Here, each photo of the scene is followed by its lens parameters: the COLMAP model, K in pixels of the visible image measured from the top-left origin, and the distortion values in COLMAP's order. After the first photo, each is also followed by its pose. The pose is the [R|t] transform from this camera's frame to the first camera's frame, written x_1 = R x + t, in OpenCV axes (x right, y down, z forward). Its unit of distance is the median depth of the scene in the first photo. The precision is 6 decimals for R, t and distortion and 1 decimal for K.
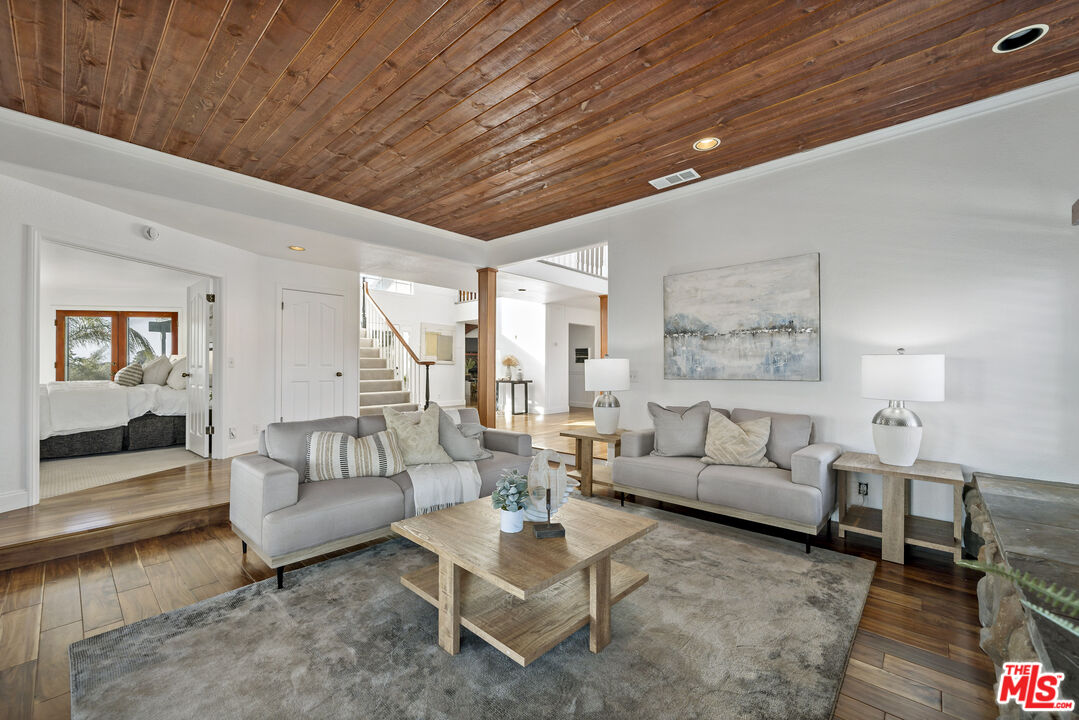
lens RADIAL K [[417.1, 0, 542.8], [0, 417.1, 365.4], [0, 0, 1]] dist [0.000122, -0.000017]
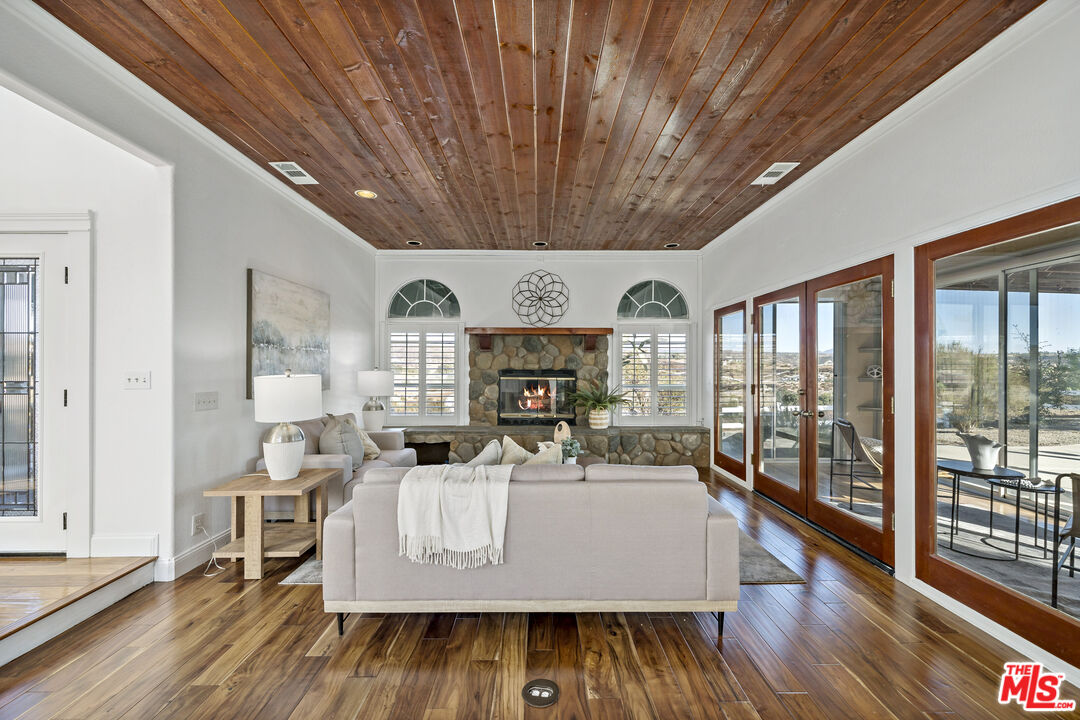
lens RADIAL K [[433.2, 0, 548.4], [0, 433.2, 364.7], [0, 0, 1]] dist [-0.000284, -0.000006]
pose [[-0.665727, -0.000949, 0.746195, -0.773775], [-0.004202, 0.999988, -0.002477, -0.037184], [-0.746184, -0.004784, -0.665723, 1.260774]]
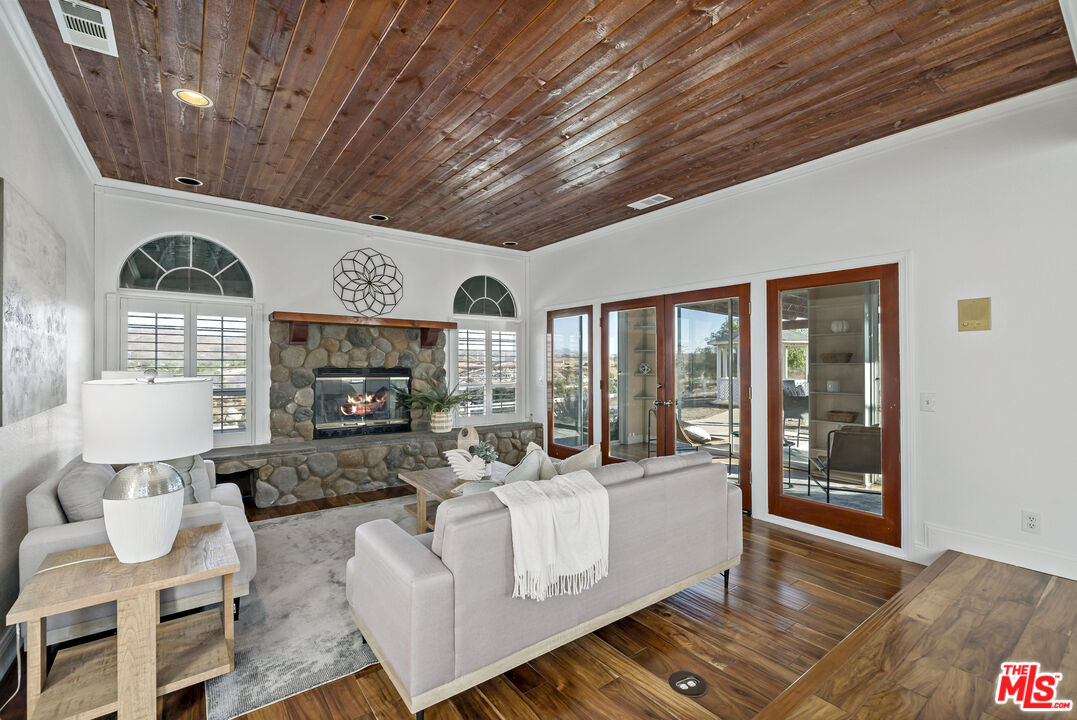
lens RADIAL K [[459.6, 0, 538.4], [0, 459.6, 361.7], [0, 0, 1]] dist [0.000510, 0.000244]
pose [[-0.976661, -0.004168, 0.214748, -0.359735], [-0.005388, 0.999973, -0.005095, -0.037339], [-0.214721, -0.006133, -0.976656, 1.492201]]
